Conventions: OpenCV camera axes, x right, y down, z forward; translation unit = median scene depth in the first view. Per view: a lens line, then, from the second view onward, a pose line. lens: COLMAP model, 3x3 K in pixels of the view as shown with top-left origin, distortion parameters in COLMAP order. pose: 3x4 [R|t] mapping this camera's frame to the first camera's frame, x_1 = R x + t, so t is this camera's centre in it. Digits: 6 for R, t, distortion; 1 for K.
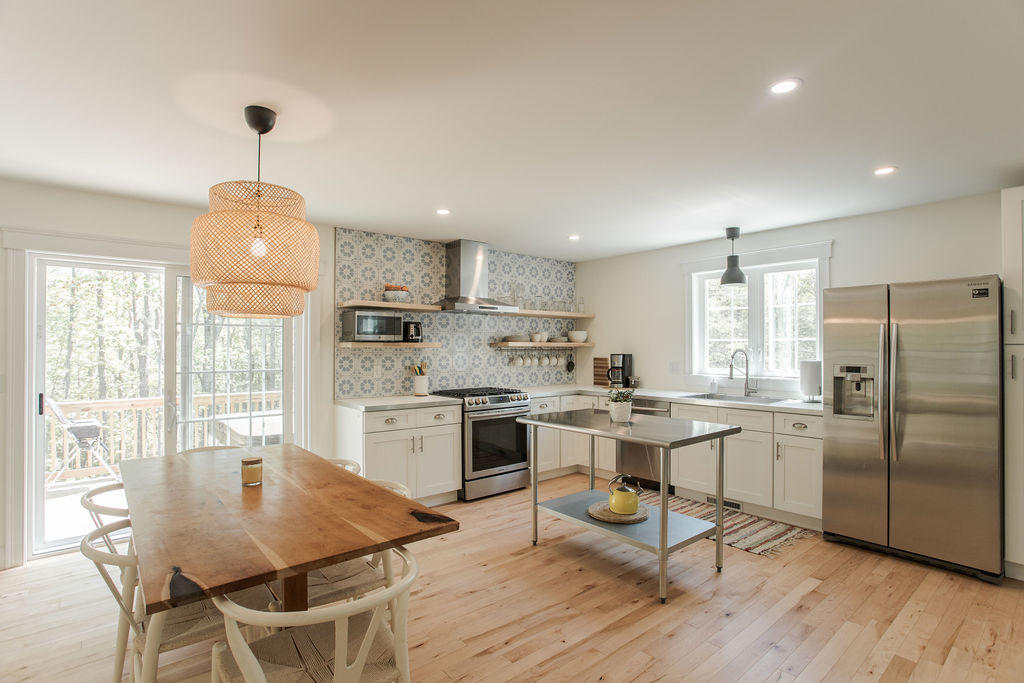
lens RADIAL K [[503.4, 0, 512.0], [0, 503.4, 341.5], [0, 0, 1]] dist [-0.051480, 0.000701]
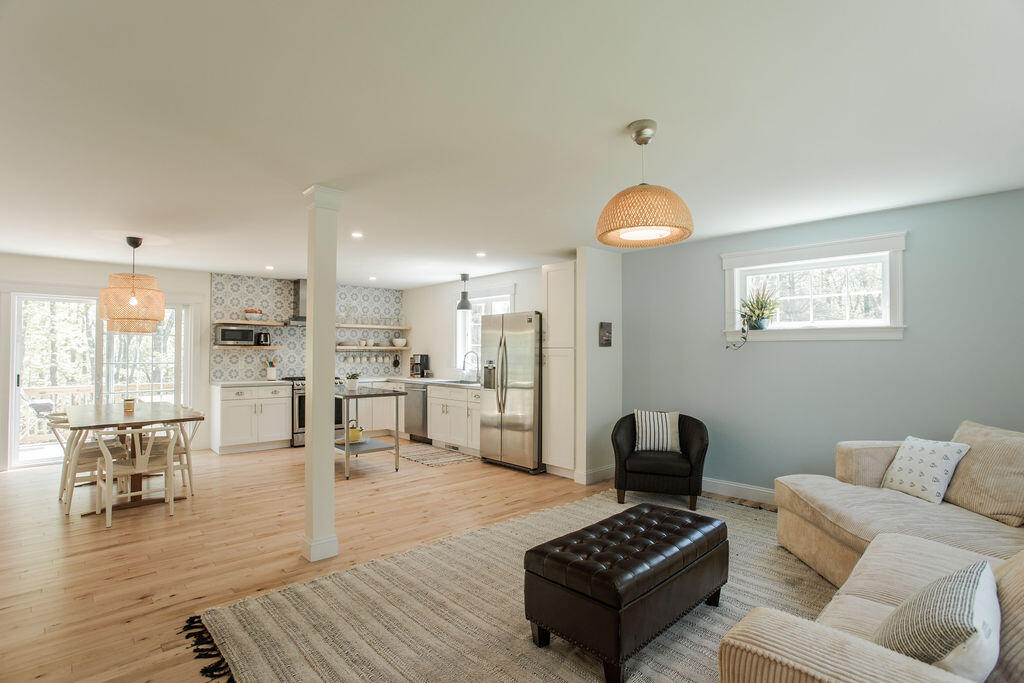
lens RADIAL K [[509.2, 0, 512.0], [0, 509.2, 341.5], [0, 0, 1]] dist [-0.041656, -0.000052]
pose [[0.999079, 0.003858, 0.042746, 0.510428], [-0.003411, 0.999939, -0.010510, 0.001990], [-0.042784, 0.010354, 0.999031, -0.603620]]
